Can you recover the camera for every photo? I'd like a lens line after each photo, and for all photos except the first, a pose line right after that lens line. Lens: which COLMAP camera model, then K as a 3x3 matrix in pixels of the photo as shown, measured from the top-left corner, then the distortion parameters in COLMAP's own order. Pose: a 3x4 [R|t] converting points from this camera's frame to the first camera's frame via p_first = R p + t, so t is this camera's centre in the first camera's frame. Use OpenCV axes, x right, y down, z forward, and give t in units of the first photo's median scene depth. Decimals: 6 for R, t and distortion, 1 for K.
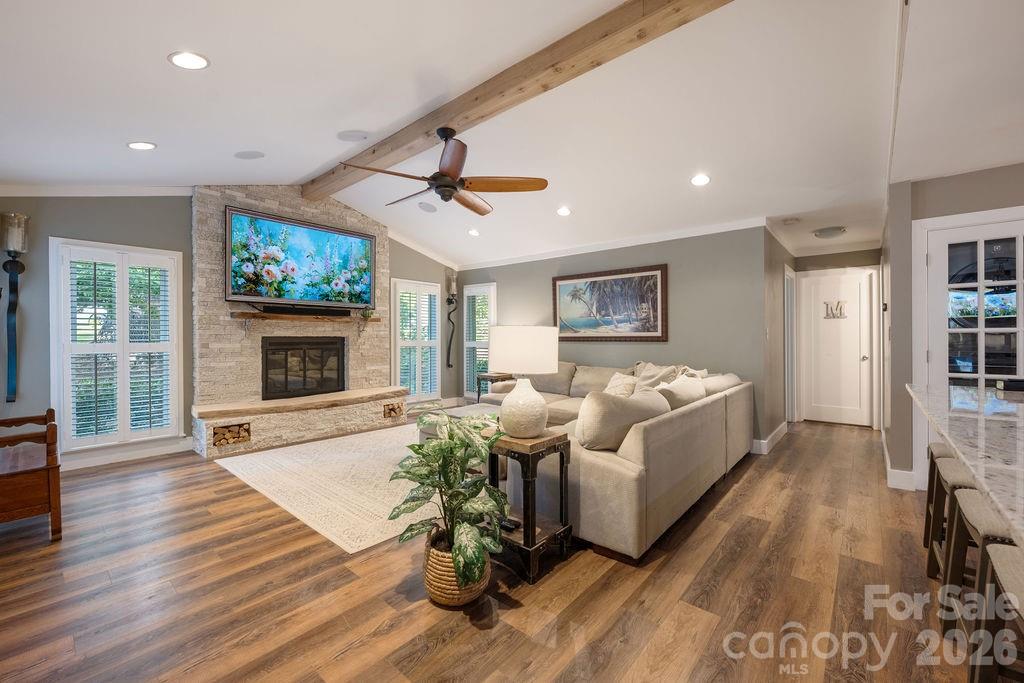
lens RADIAL K [[417.7, 0, 508.3], [0, 417.7, 340.2], [0, 0, 1]] dist [-0.003110, -0.000151]
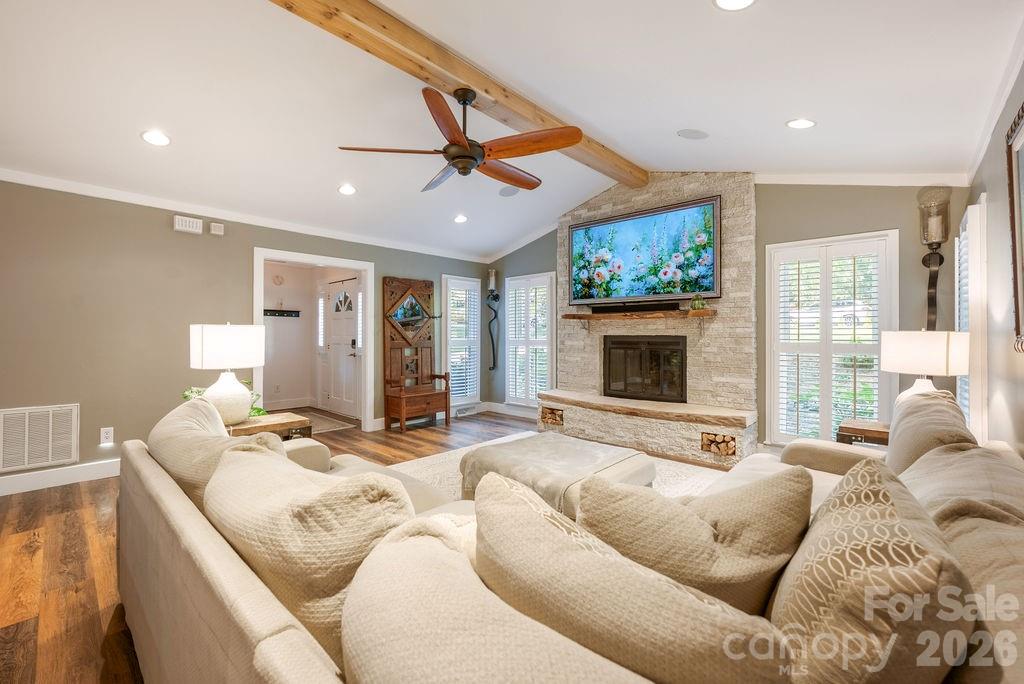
lens RADIAL K [[425.0, 0, 501.1], [0, 425.0, 334.5], [0, 0, 1]] dist [-0.004333, -0.000359]
pose [[-0.043958, -0.002663, -0.999030, 0.497445], [-0.011210, 0.999935, -0.002172, -0.005849], [0.998970, 0.011104, -0.043985, 0.778945]]
